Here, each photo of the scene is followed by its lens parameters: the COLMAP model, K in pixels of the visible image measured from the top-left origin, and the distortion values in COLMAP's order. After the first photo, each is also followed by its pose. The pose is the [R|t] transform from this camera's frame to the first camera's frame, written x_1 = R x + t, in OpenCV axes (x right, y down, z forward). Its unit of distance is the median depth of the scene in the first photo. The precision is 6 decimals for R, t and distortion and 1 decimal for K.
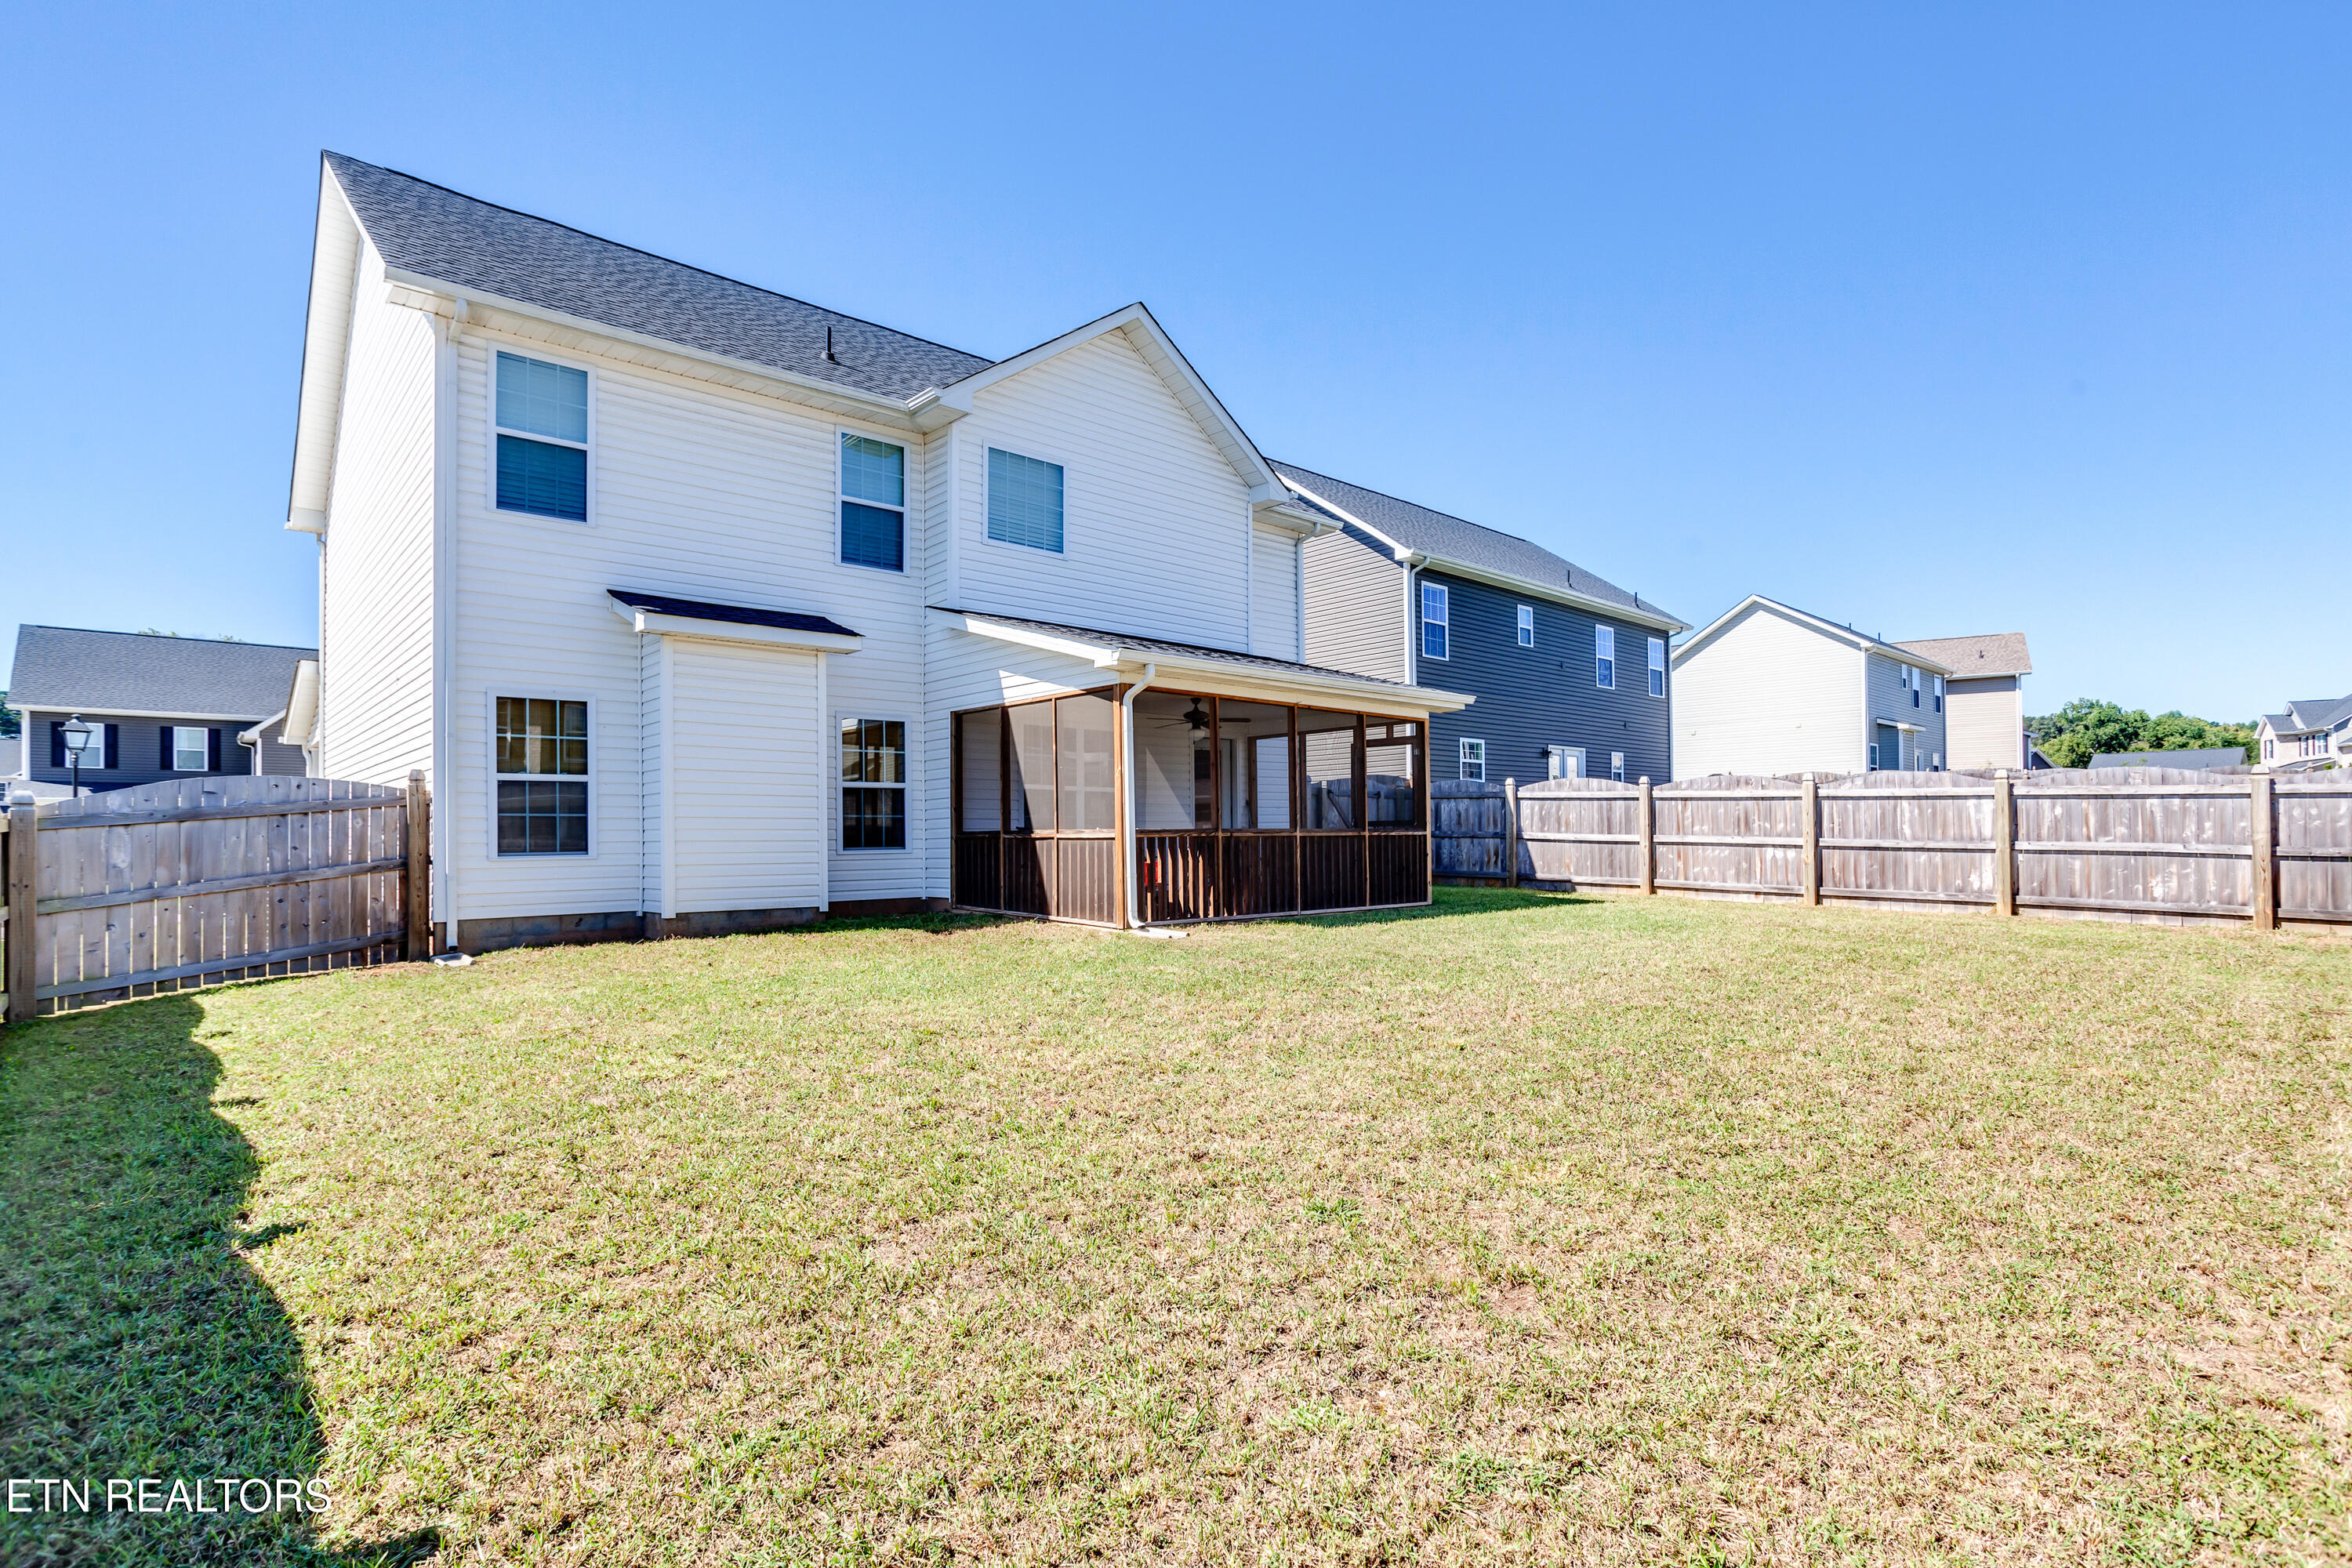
lens RADIAL K [[1171.7, 0, 1171.7], [0, 1171.7, 789.2], [0, 0, 1]] dist [-0.046273, 0.029370]
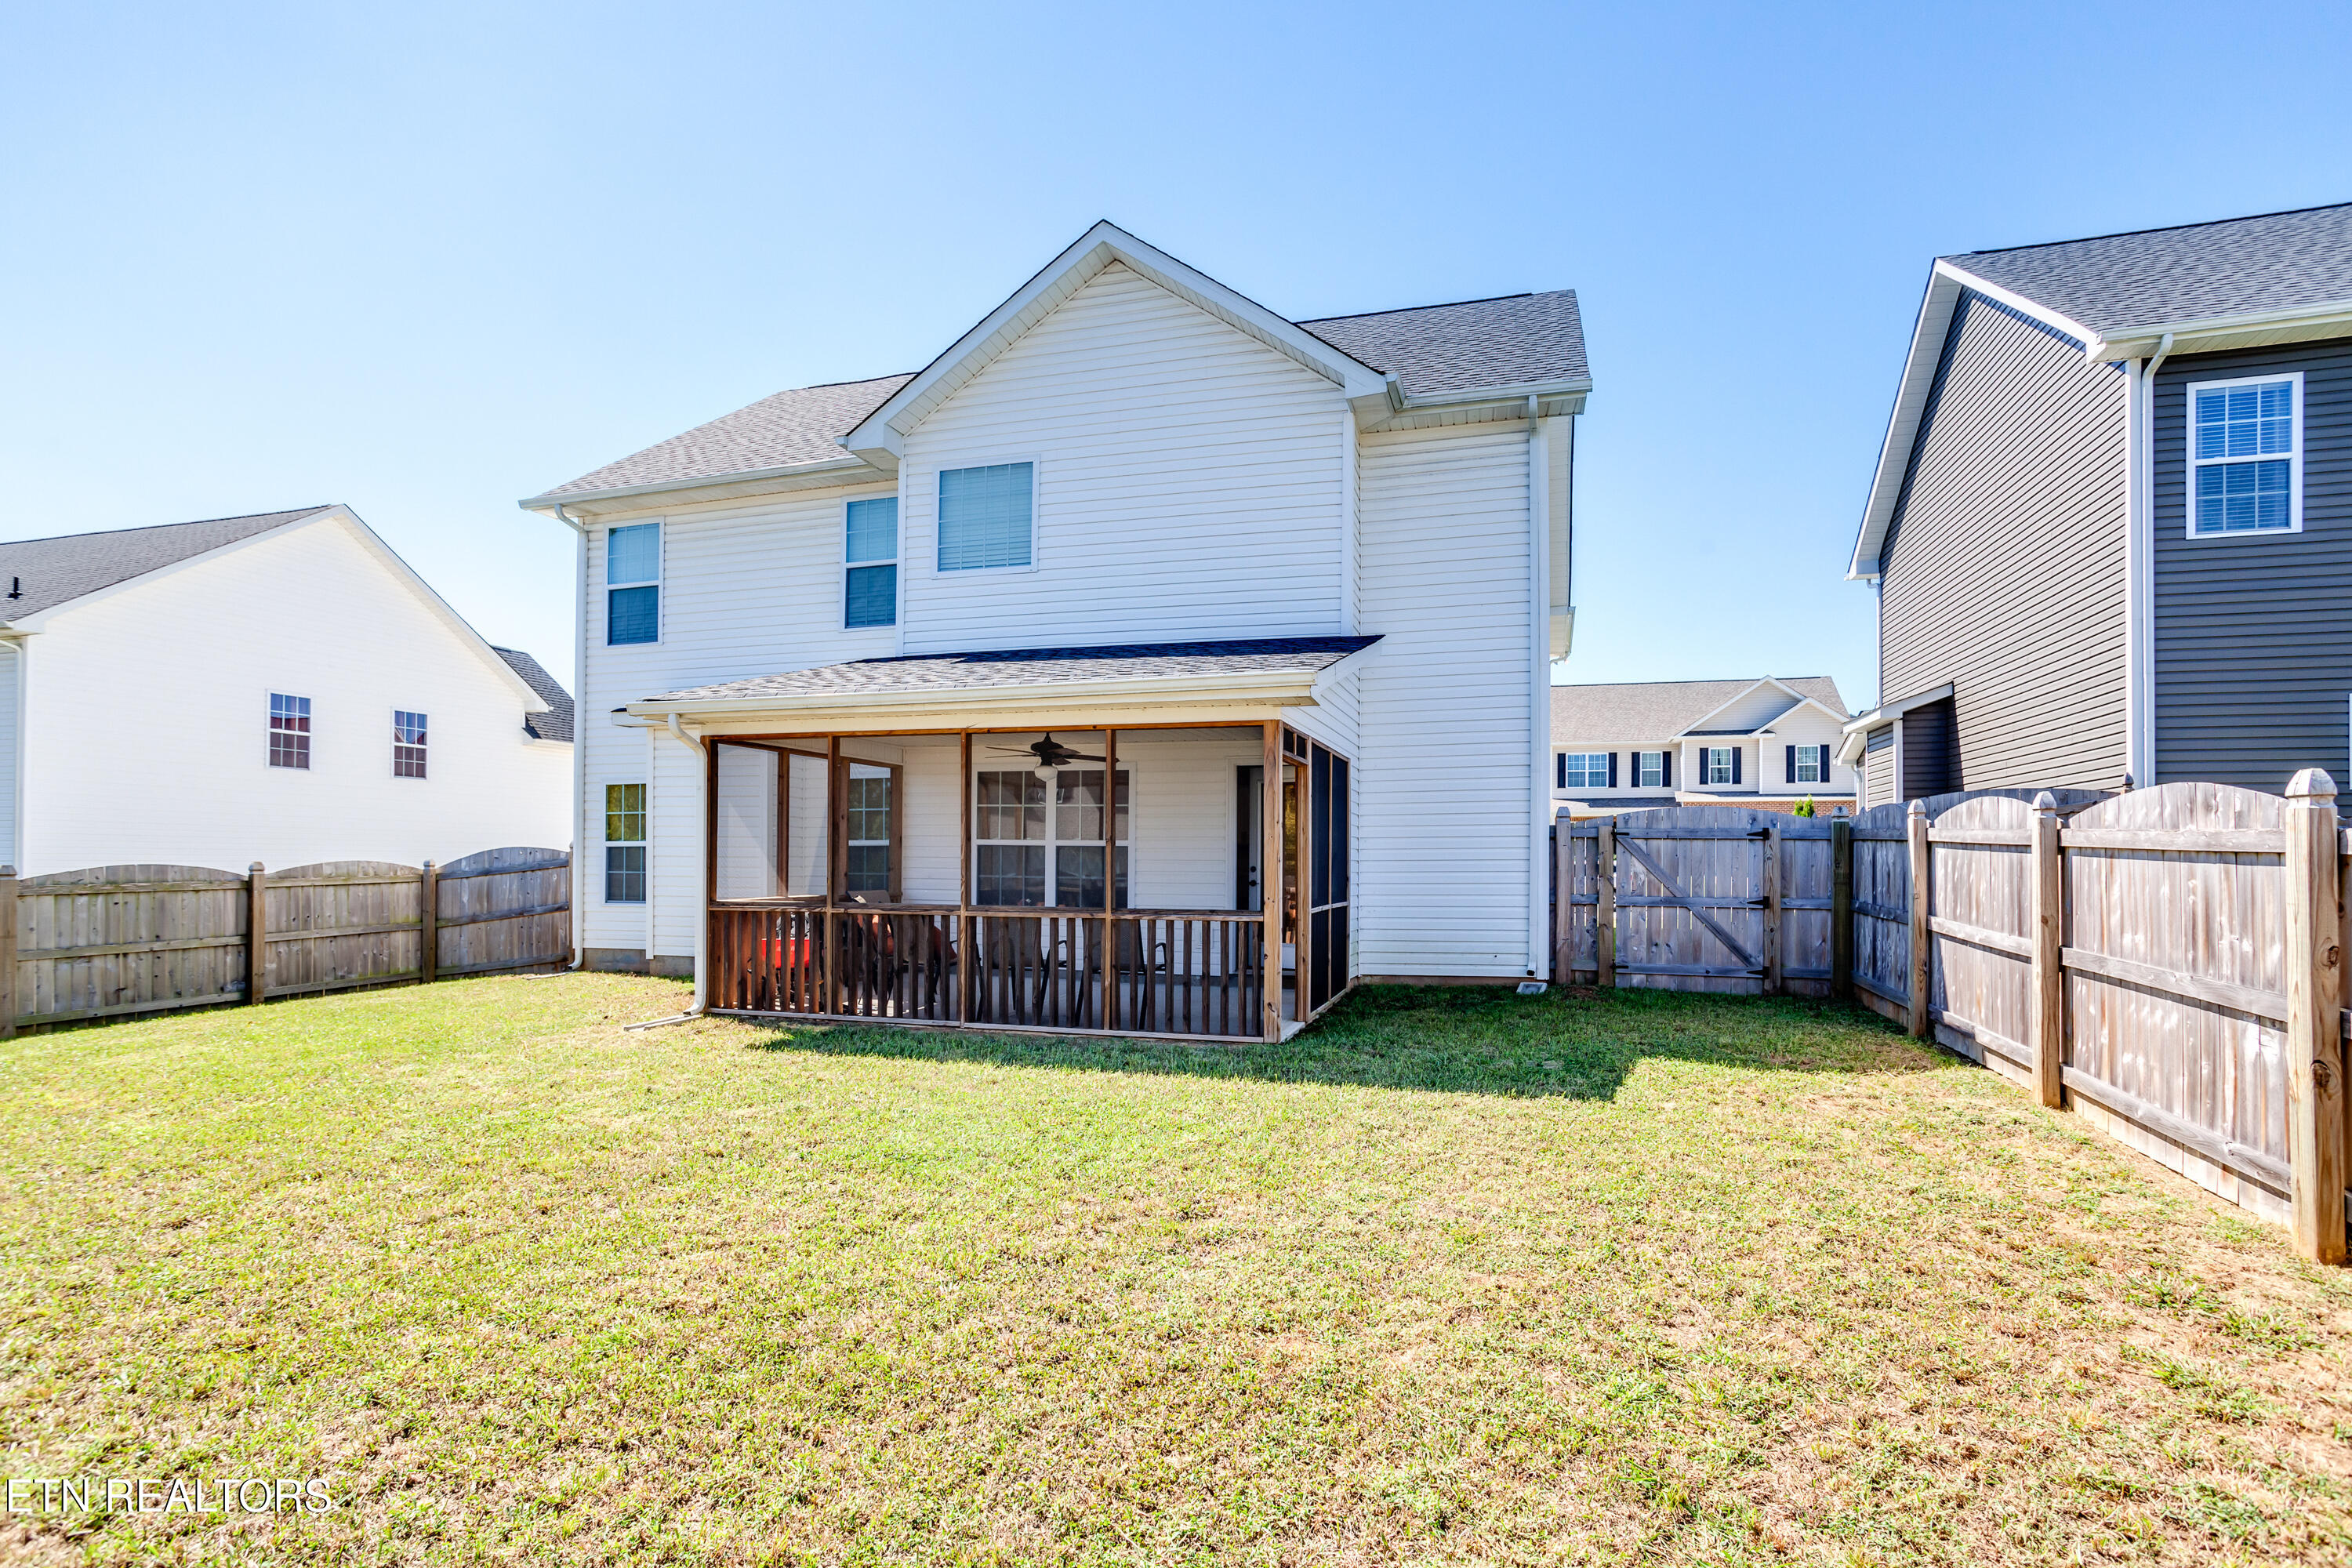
lens RADIAL K [[1171.7, 0, 1224.8], [0, 1171.7, 830.4], [0, 0, 1]] dist [-0.046273, 0.029370]
pose [[0.505039, -0.015107, -0.862964, 0.879360], [0.024659, 0.999691, -0.003069, -0.004781], [0.862744, -0.019730, 0.505256, 0.866676]]
